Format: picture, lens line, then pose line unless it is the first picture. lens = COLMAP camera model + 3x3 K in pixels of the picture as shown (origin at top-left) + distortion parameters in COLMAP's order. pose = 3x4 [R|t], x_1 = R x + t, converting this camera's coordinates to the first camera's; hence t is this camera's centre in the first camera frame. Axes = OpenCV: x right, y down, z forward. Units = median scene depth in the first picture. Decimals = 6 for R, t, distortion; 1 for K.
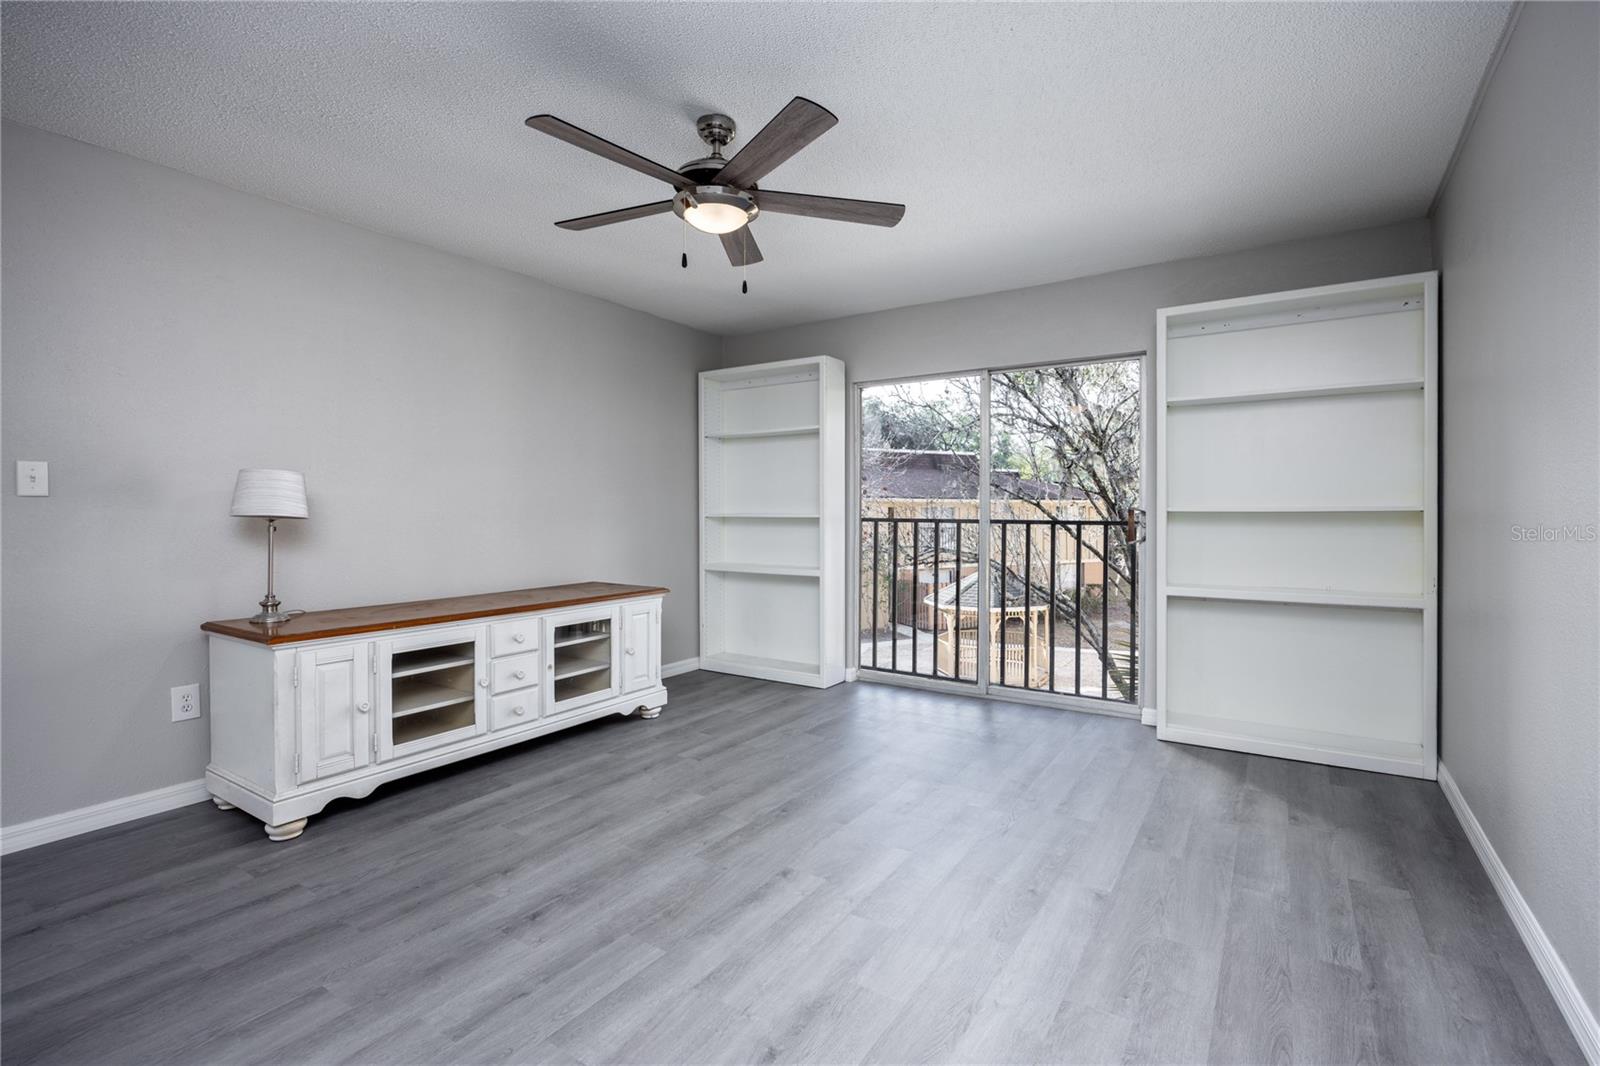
lens RADIAL K [[729.5, 0, 821.5], [0, 729.5, 520.1], [0, 0, 1]] dist [-0.014111, 0.000215]
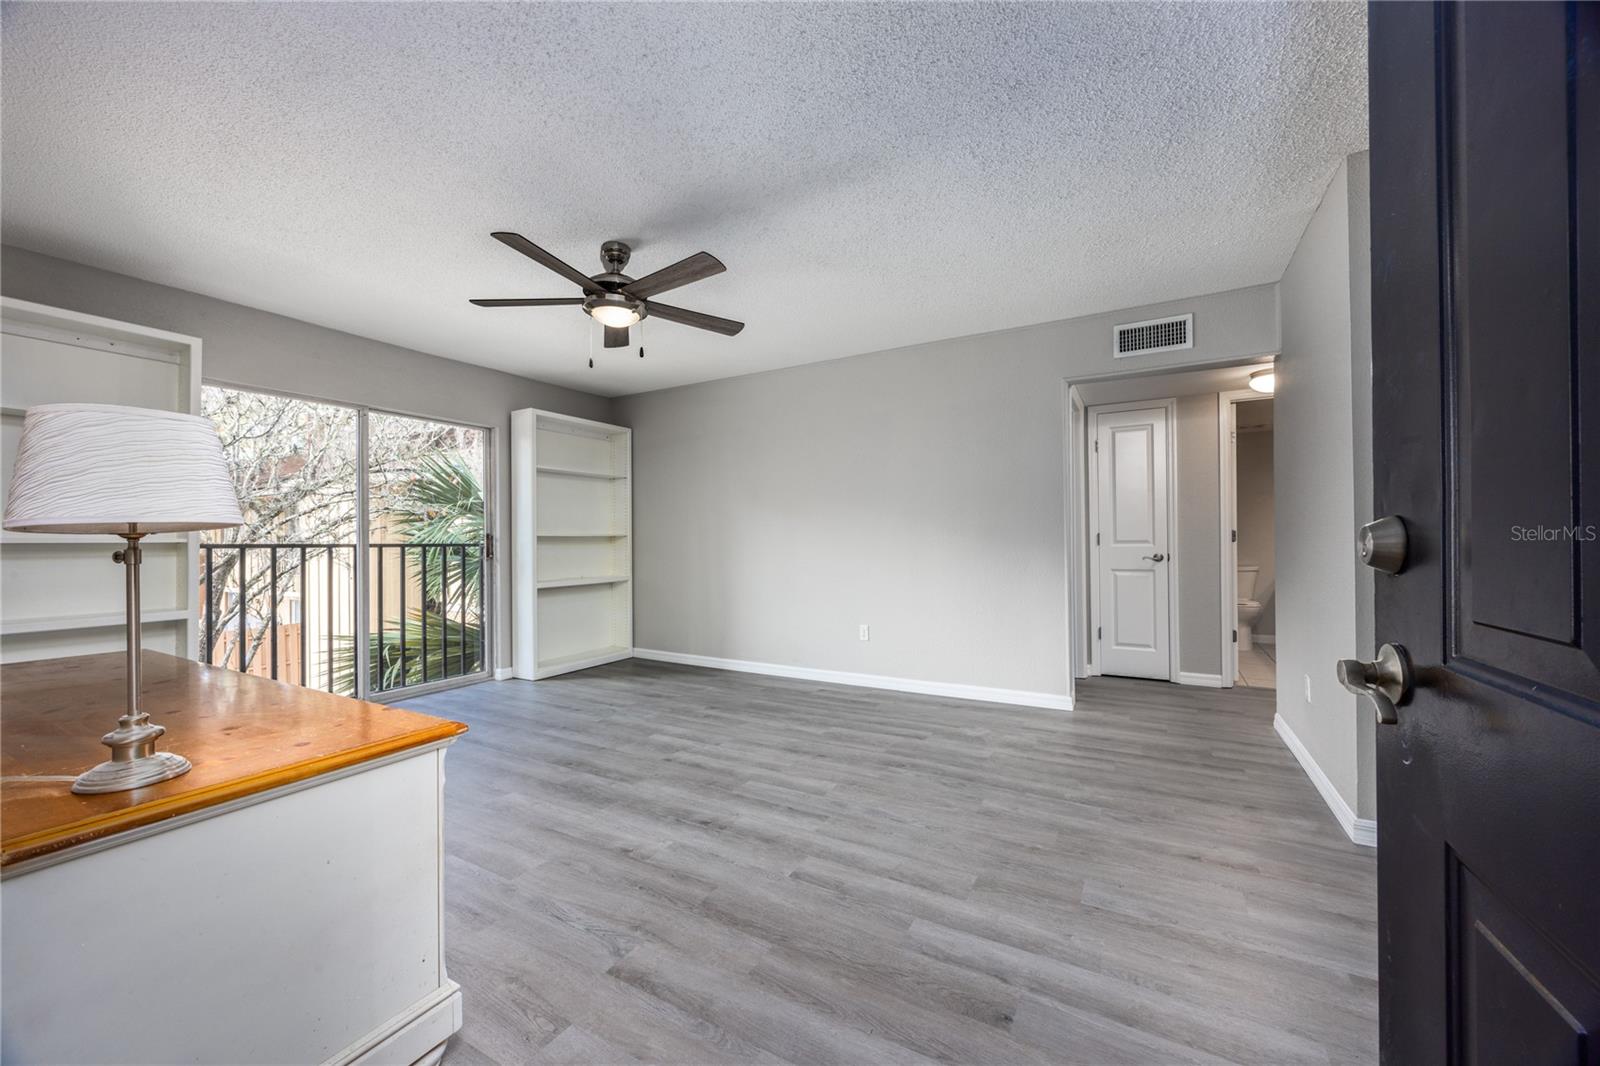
lens RADIAL K [[609.6, 0, 800.0], [0, 609.6, 533.0], [0, 0, 1]] dist [-0.000841, -0.000003]
pose [[-0.062561, 0.013623, 0.997948, -1.232521], [0.019471, 0.999733, -0.012427, 0.012020], [-0.997851, 0.018654, -0.062809, 0.694133]]
